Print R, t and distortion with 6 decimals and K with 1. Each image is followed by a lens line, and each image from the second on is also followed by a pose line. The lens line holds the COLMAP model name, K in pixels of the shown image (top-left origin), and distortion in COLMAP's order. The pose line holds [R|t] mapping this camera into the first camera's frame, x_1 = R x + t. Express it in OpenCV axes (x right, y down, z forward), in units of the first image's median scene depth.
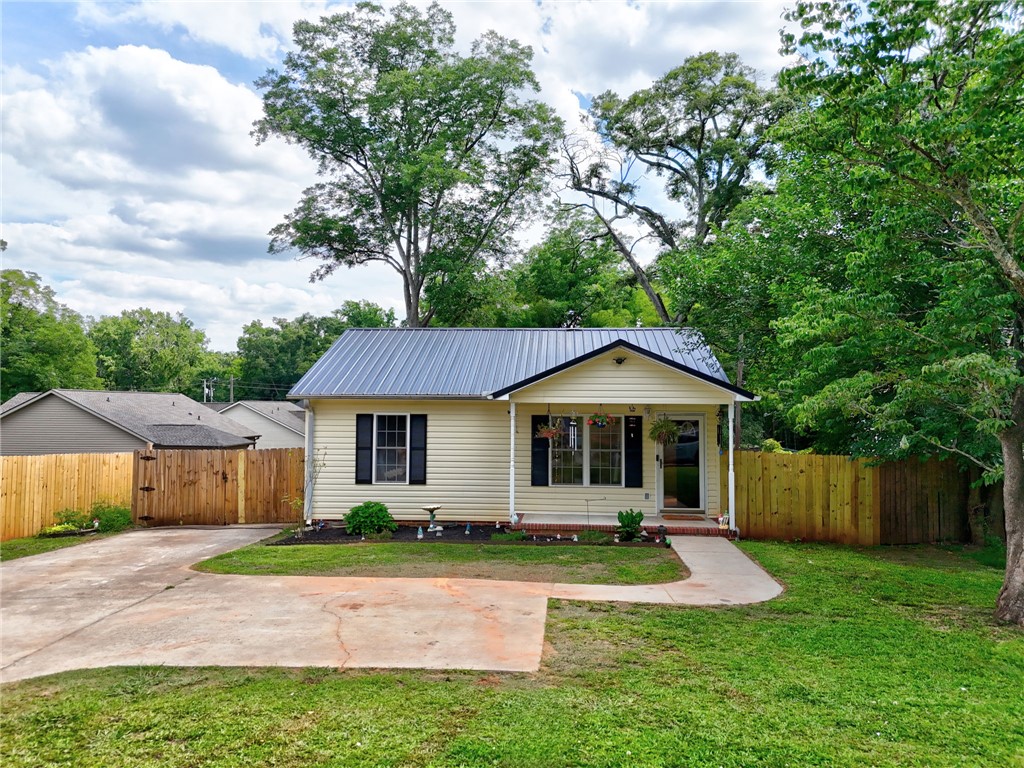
lens RADIAL K [[761.9, 0, 512.0], [0, 761.9, 384.0], [0, 0, 1]] dist [0.093360, -0.086813]
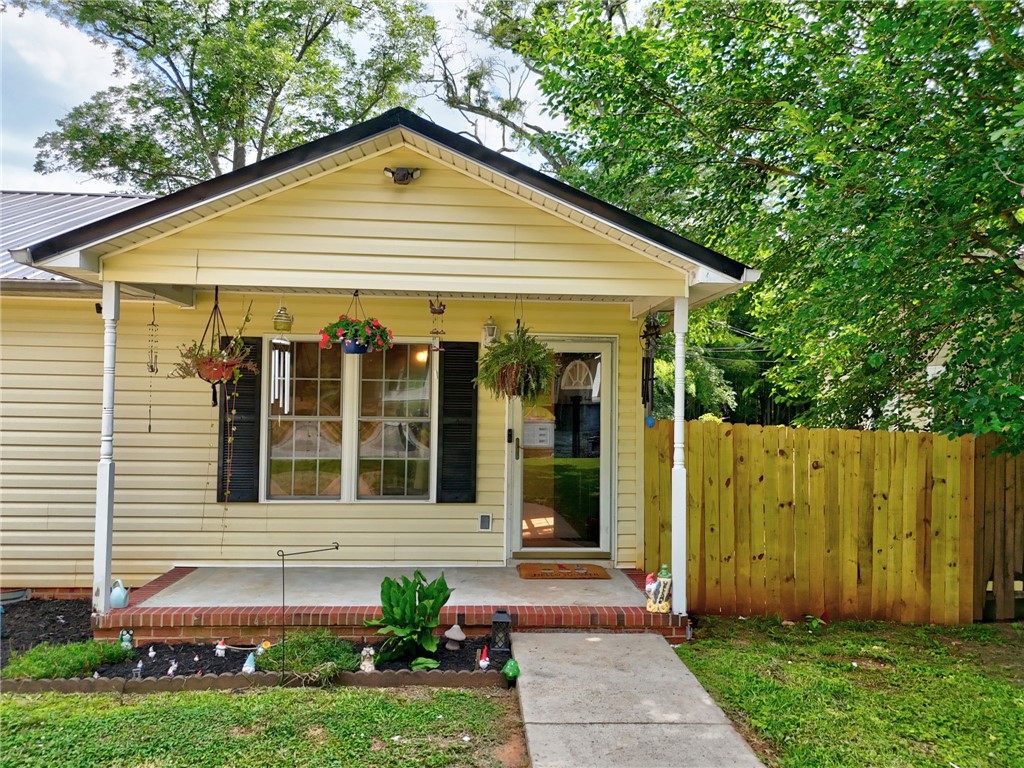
lens RADIAL K [[761.9, 0, 512.0], [0, 761.9, 384.0], [0, 0, 1]] dist [0.093360, -0.086813]
pose [[0.992205, 0.012551, 0.123982, 0.135198], [-0.013539, 0.999883, 0.007126, 0.062576], [-0.123878, -0.008749, 0.992259, 0.555583]]
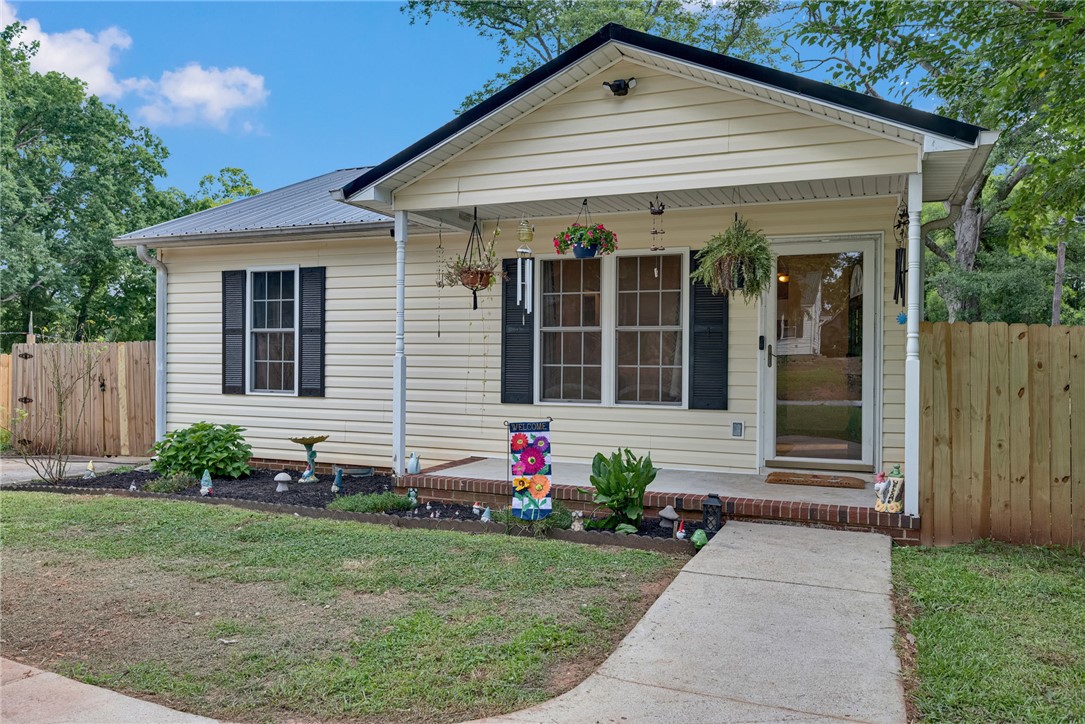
lens RADIAL K [[796.3, 0, 542.5], [0, 796.3, 362.0], [0, 0, 1]] dist [0.003198, 0.001528]
pose [[0.949244, 0.003615, -0.314520, 0.213550], [0.005826, 0.999560, 0.029072, 0.093090], [0.314487, -0.029429, 0.948806, 0.525401]]
